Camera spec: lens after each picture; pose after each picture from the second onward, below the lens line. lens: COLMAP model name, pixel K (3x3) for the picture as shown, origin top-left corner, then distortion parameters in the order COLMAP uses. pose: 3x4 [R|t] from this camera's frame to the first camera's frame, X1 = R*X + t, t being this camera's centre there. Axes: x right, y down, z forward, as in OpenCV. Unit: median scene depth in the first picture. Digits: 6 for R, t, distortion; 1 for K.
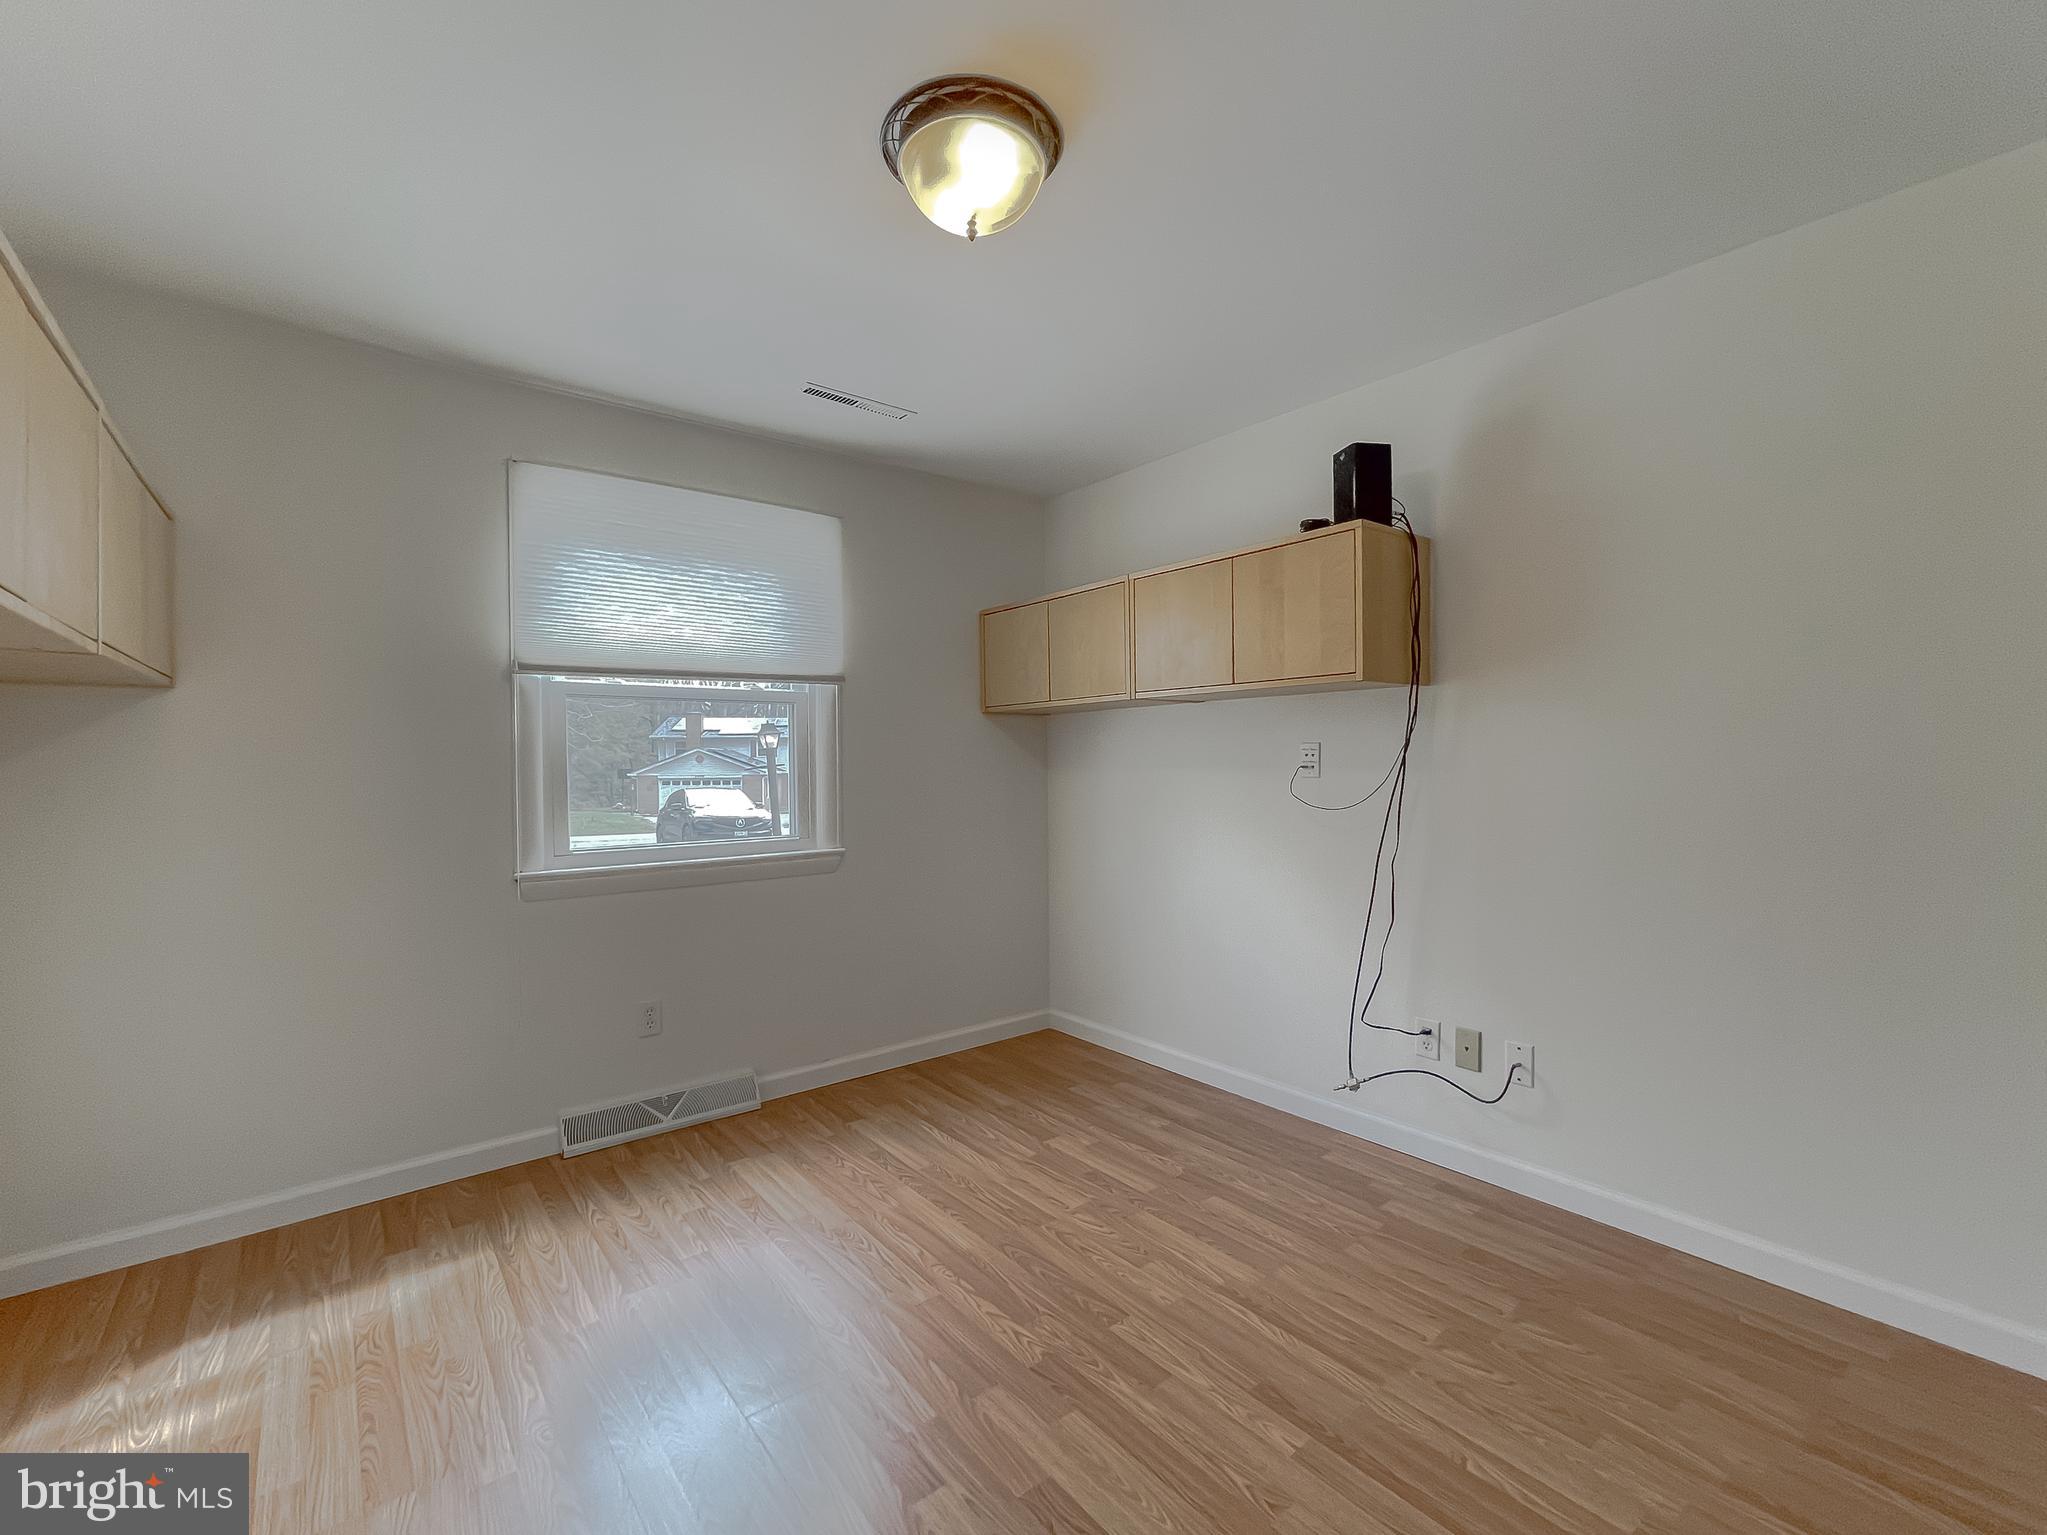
lens RADIAL K [[883.7, 0, 1024.3], [0, 883.7, 774.9], [0, 0, 1]] dist [0.001510, 0.000139]
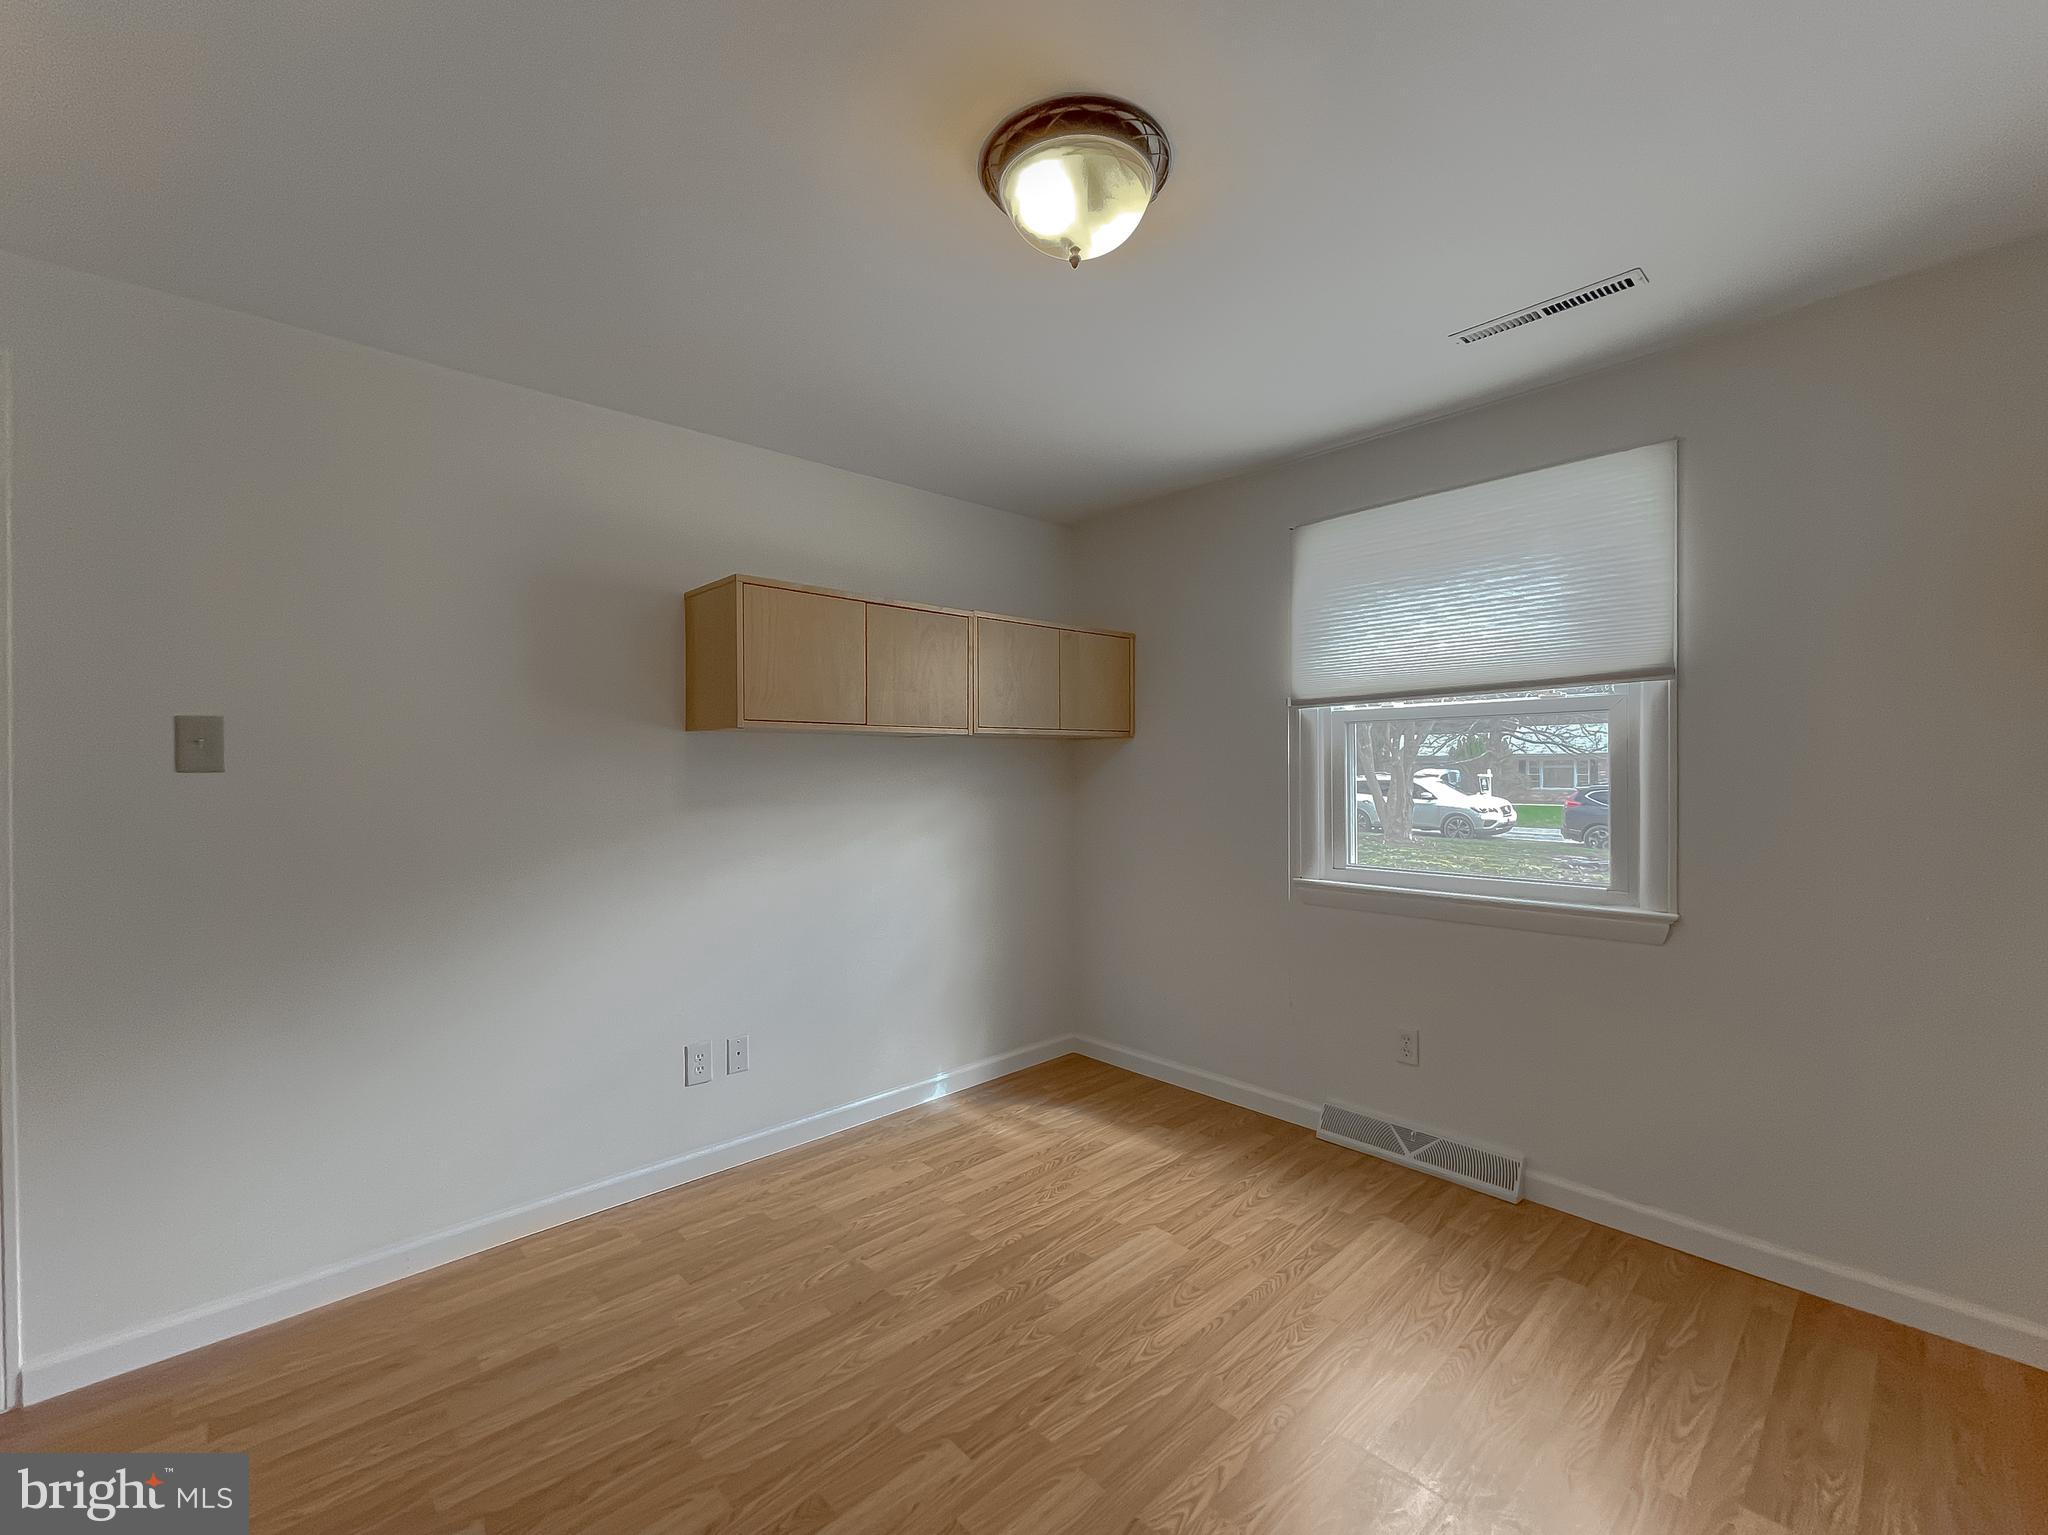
lens RADIAL K [[851.8, 0, 1000.7], [0, 851.8, 777.0], [0, 0, 1]] dist [0.002981, 0.000854]
pose [[0.065231, 0.018726, -0.997694, 0.488259], [-0.006098, 0.999813, 0.018367, -0.038701], [0.997852, 0.004886, 0.065333, 0.486386]]
